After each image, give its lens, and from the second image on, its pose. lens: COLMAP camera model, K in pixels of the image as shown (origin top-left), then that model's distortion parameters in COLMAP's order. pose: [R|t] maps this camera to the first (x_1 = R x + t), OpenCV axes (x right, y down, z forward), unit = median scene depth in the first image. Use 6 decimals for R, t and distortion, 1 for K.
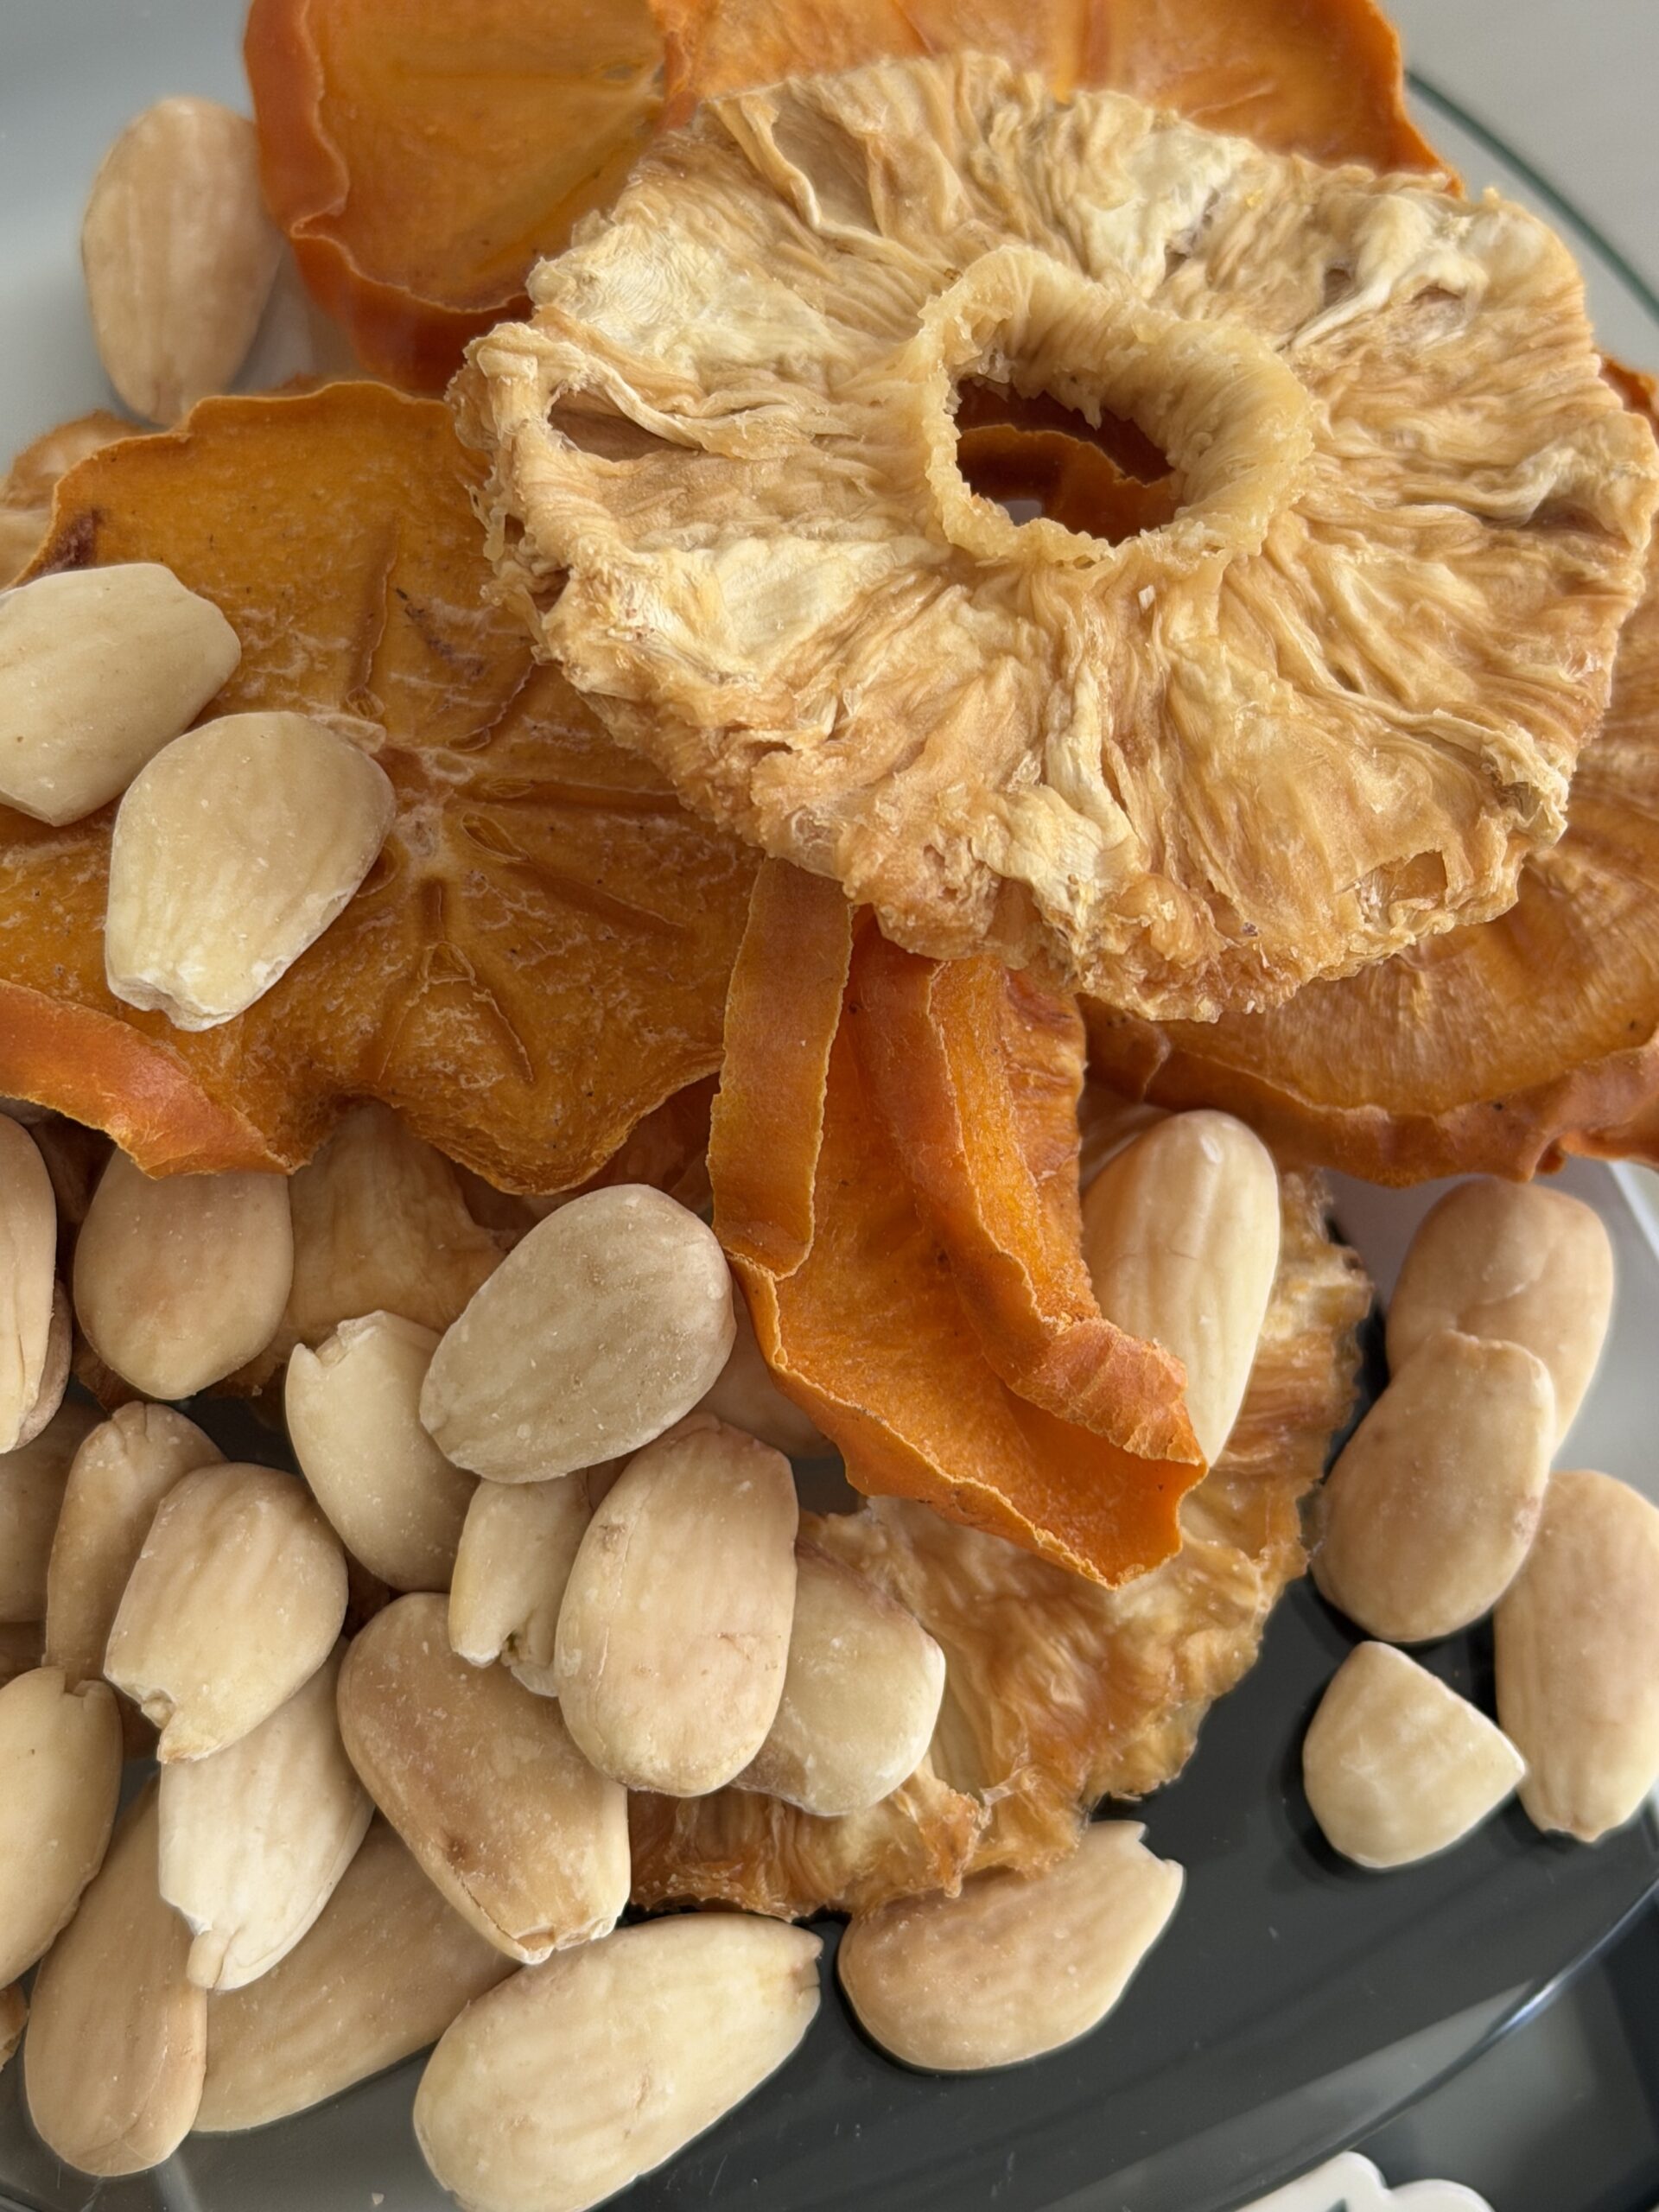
lens RADIAL K [[4025.0, 0, 829.5], [0, 4025.0, 1106.0], [0, 0, 1]] dist [0.111192, 0.252244]
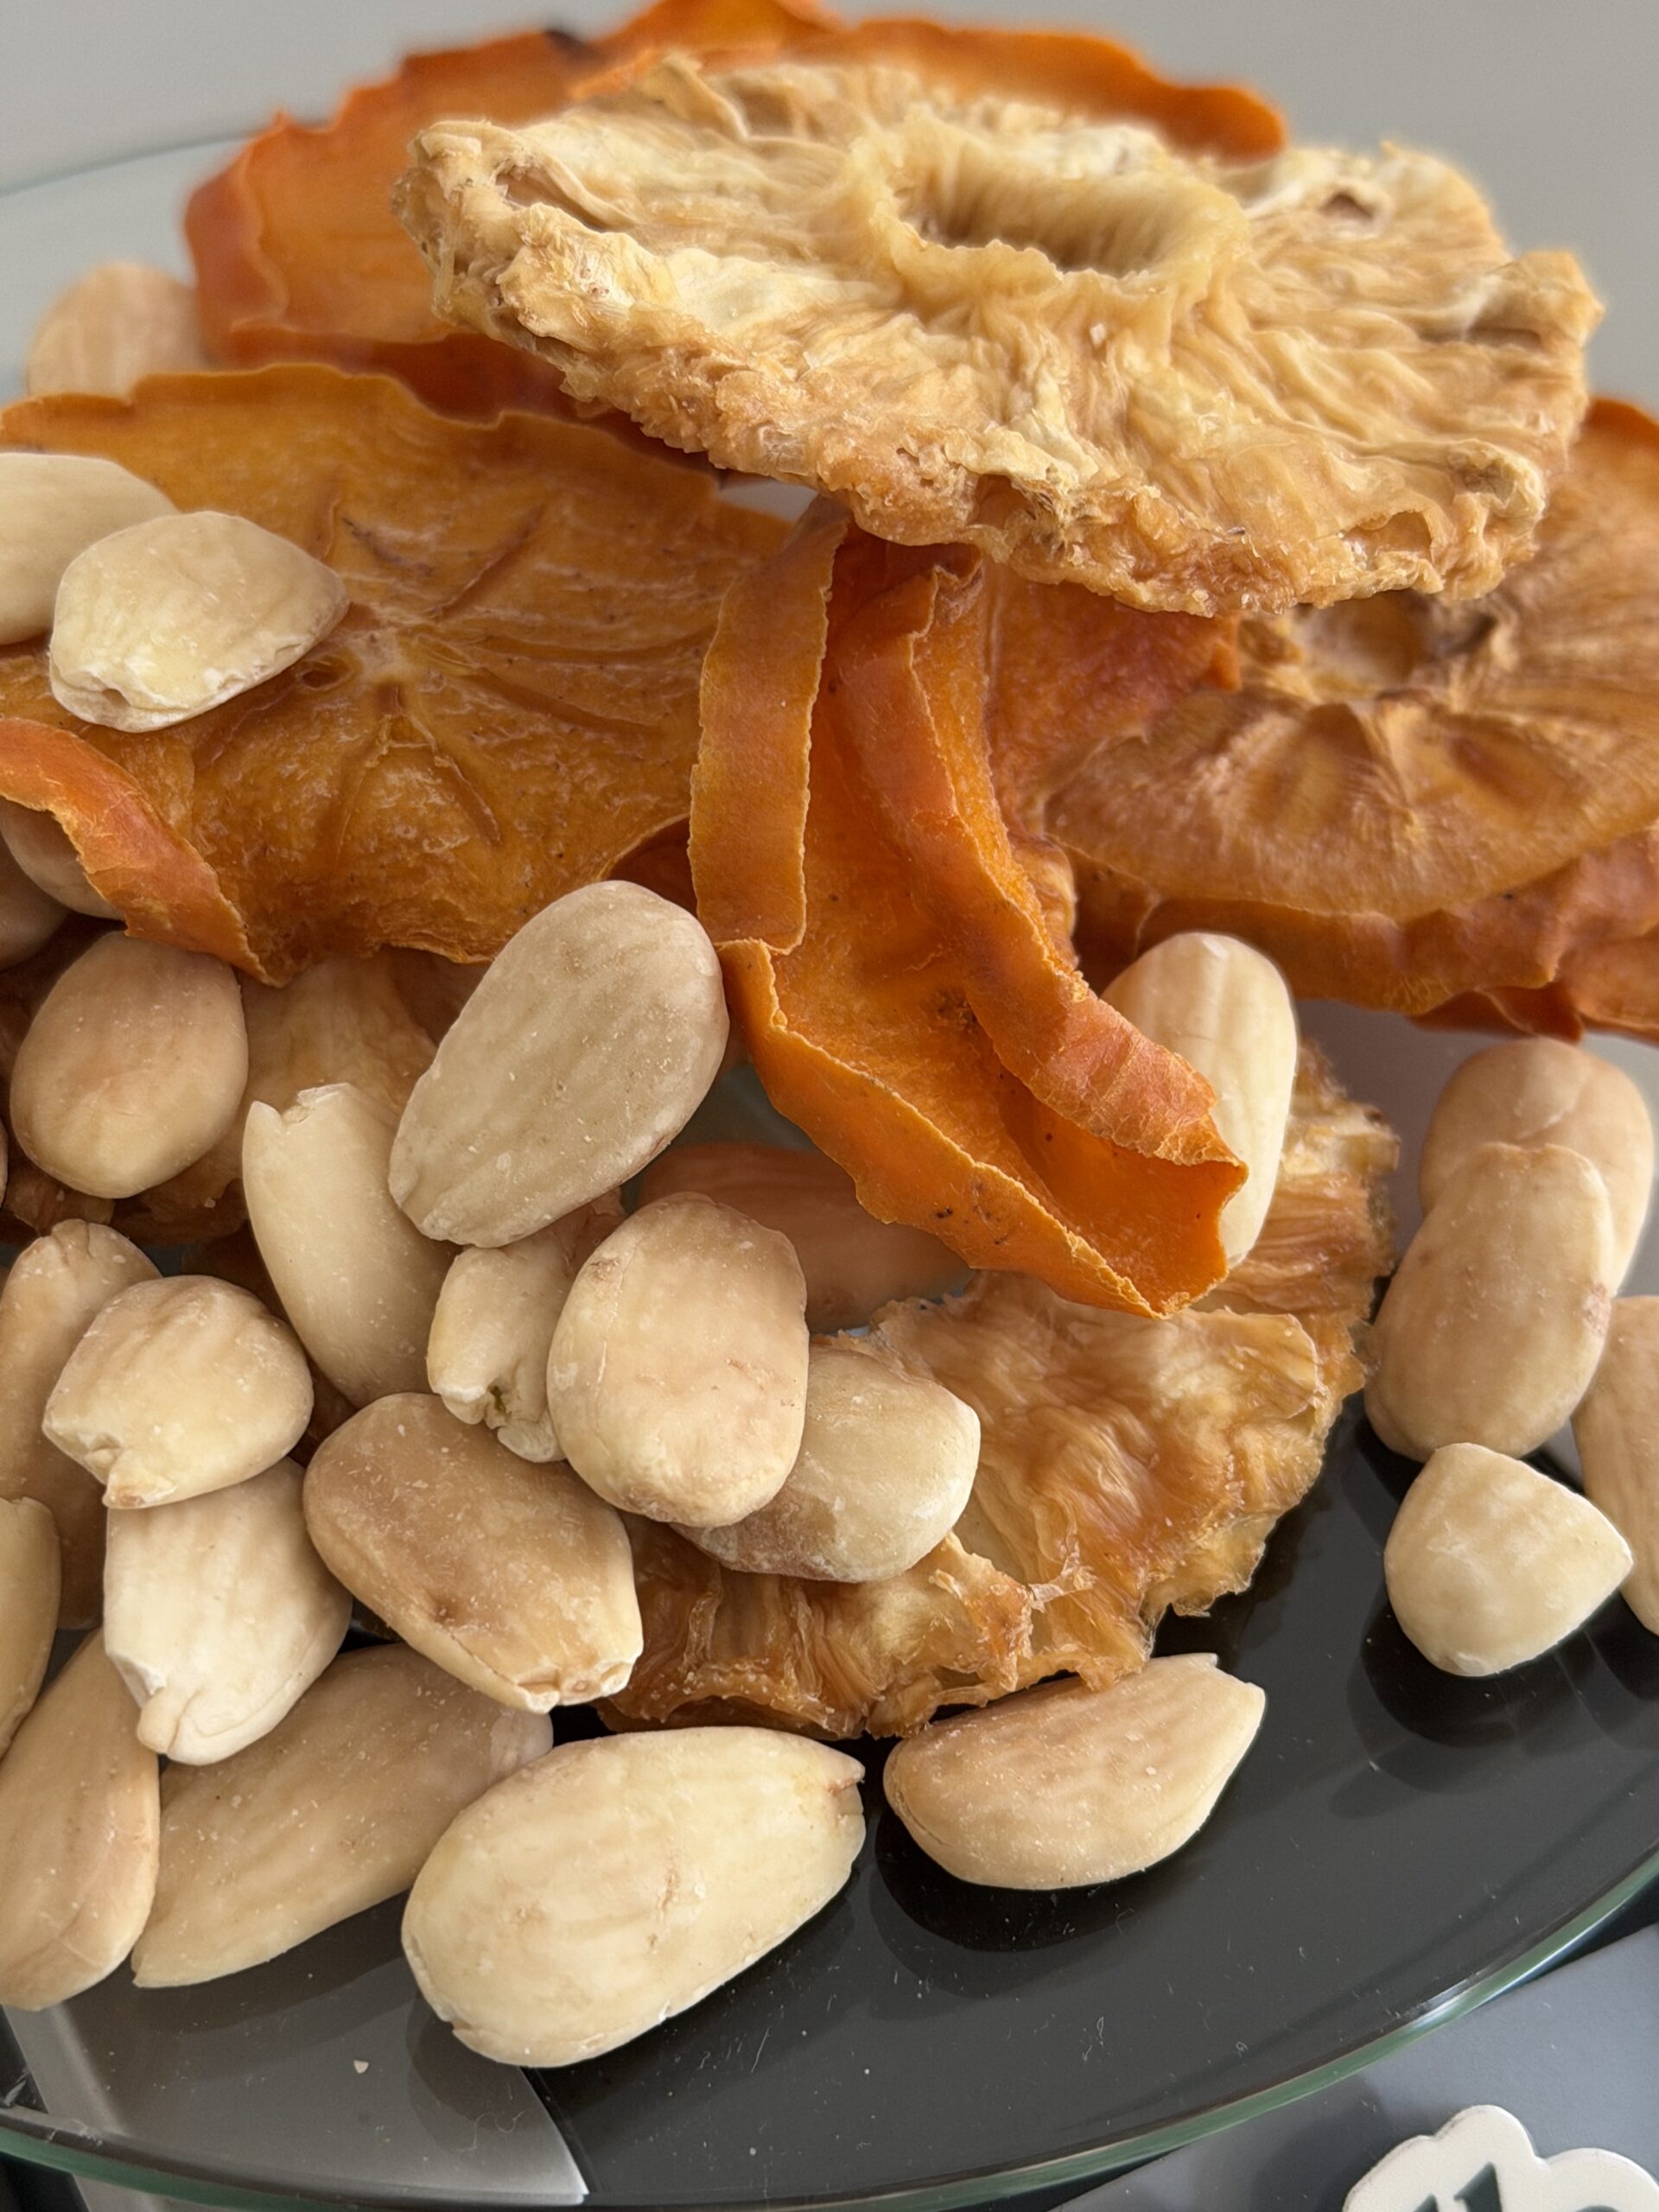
lens RADIAL K [[3967.4, 0, 824.5], [0, 3967.4, 1178.7], [0, 0, 1]] dist [0.137836, -0.060023]
pose [[0.997827, -0.054753, 0.036664, -0.035864], [0.064555, 0.923878, -0.377203, 0.425386], [-0.013220, 0.378750, 0.925405, 0.160577]]
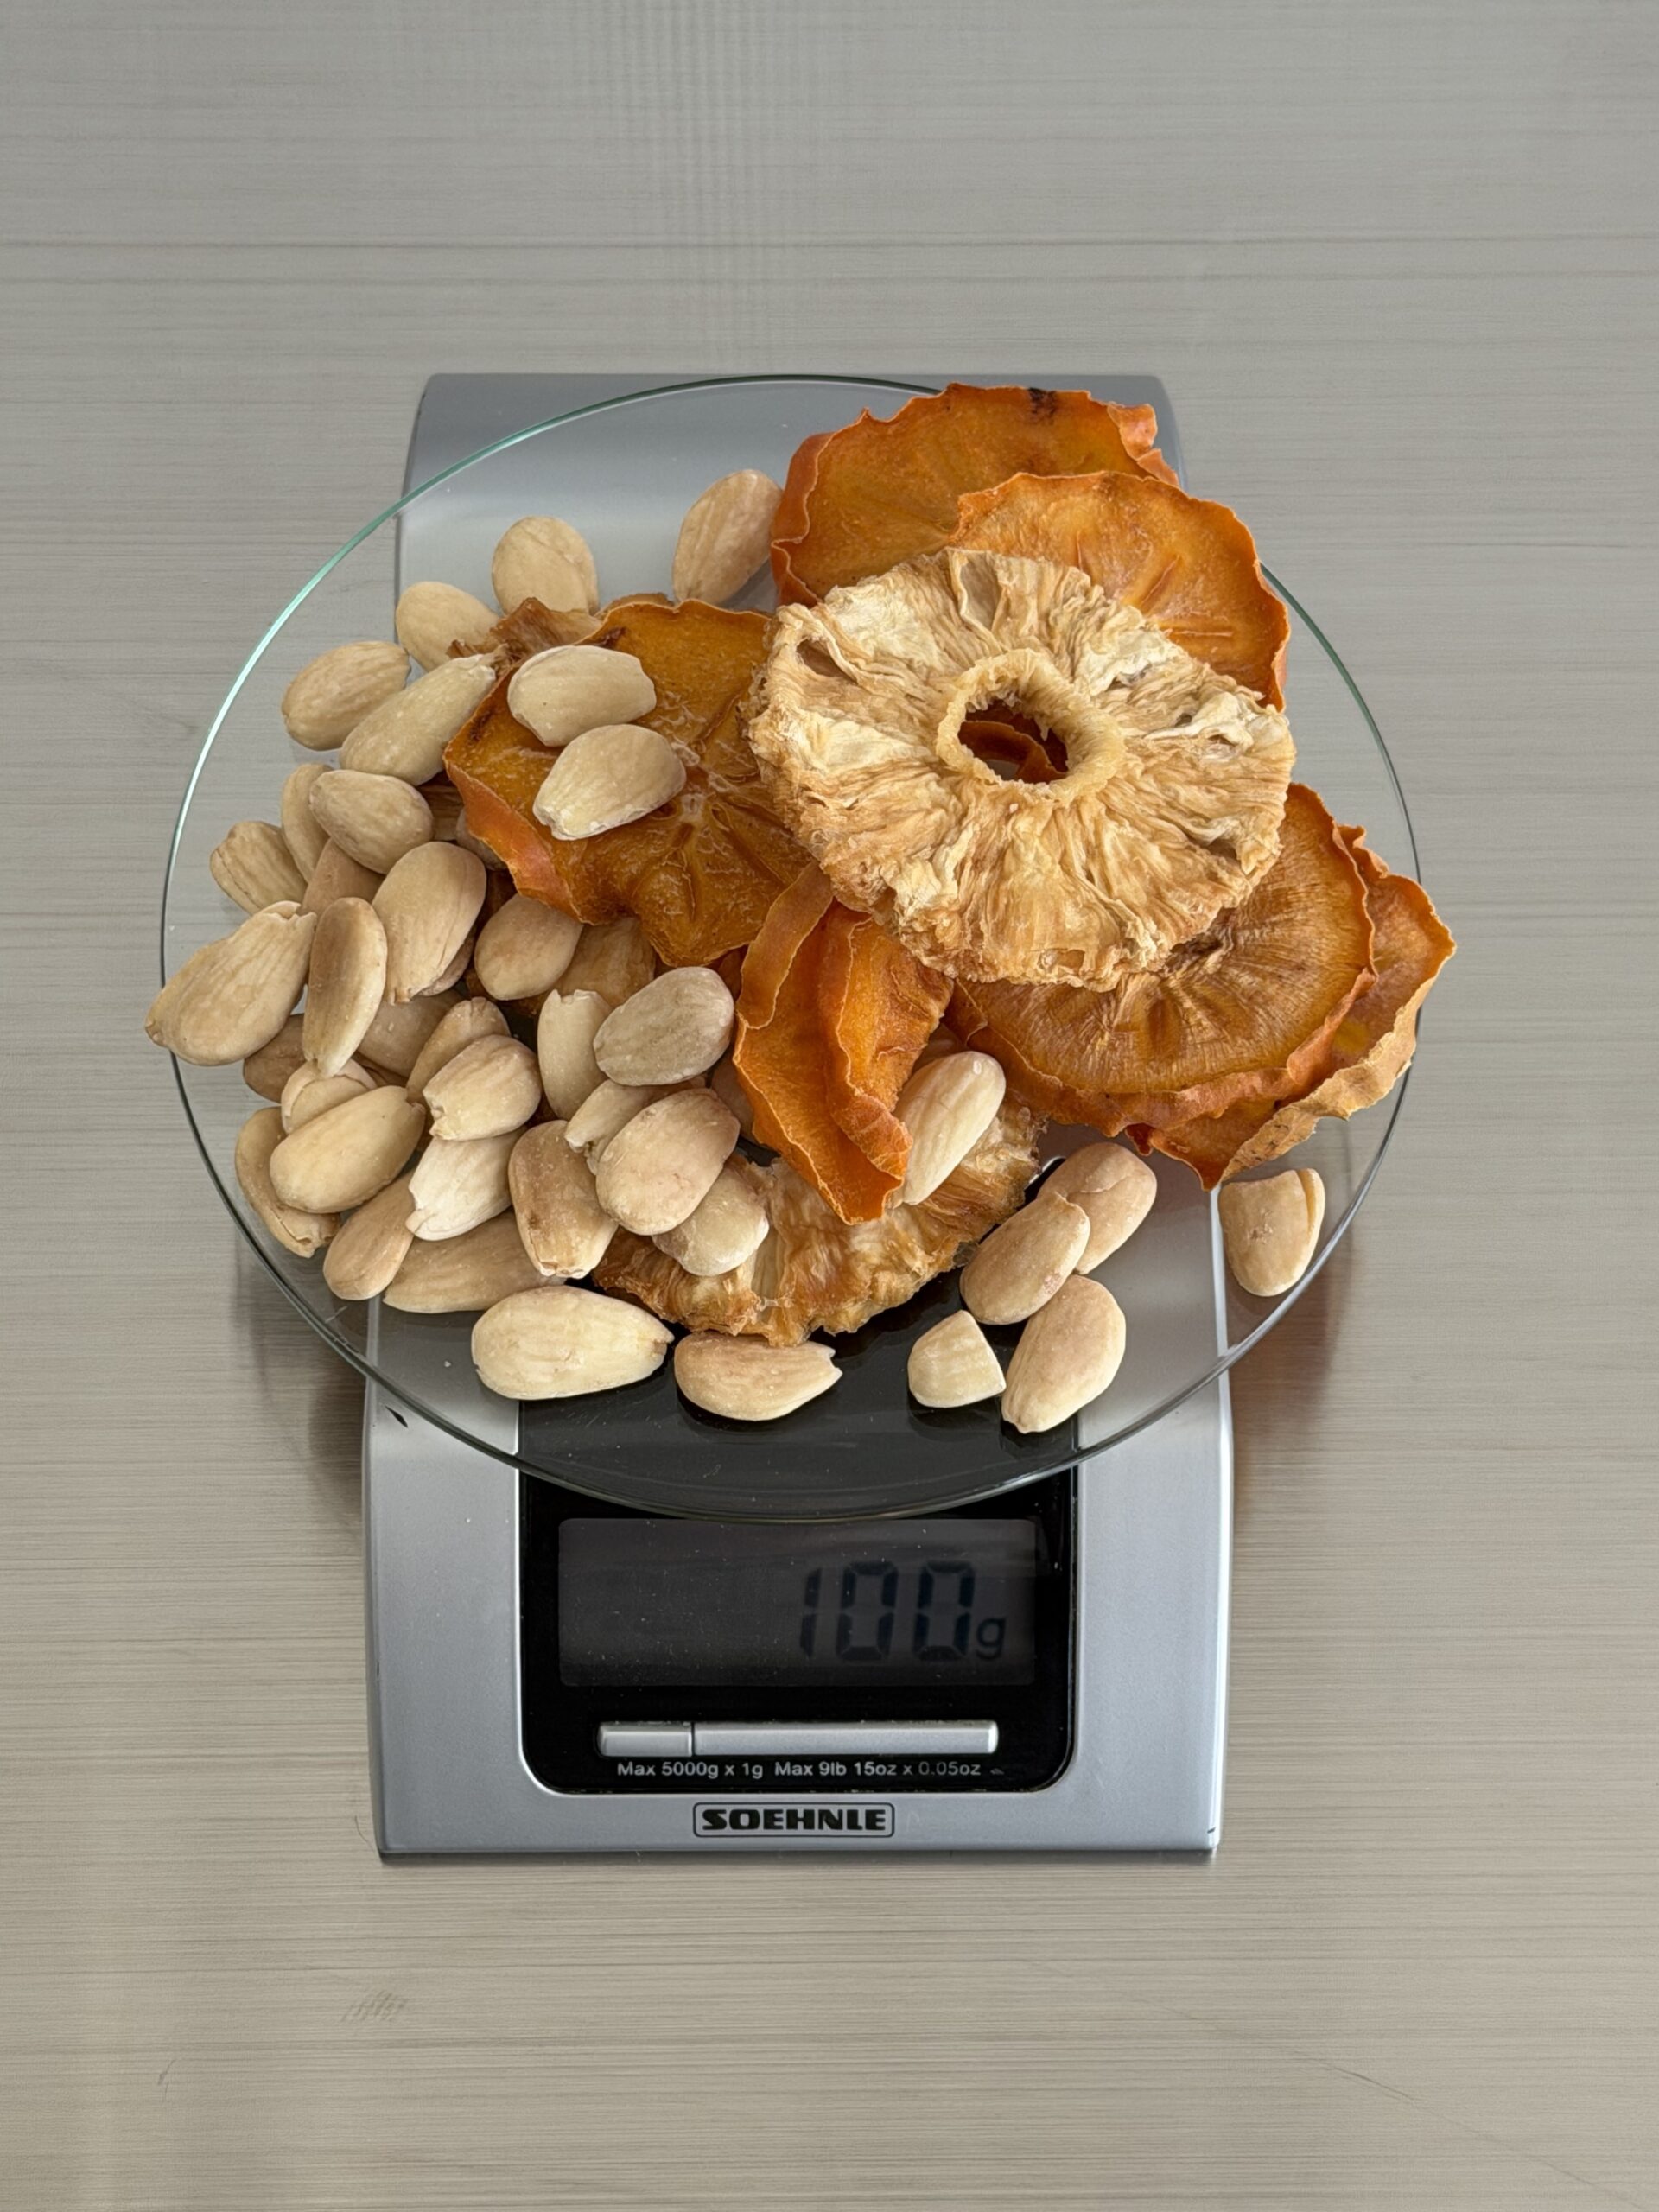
lens RADIAL K [[4662.8, 0, 829.5], [0, 4662.8, 1106.0], [0, 0, 1]] dist [0.150956, 0.066439]
pose [[0.912099, 0.349685, -0.213998, 0.587749], [-0.371488, 0.925747, -0.070628, 0.245047], [0.173410, 0.143917, 0.974278, -1.502598]]
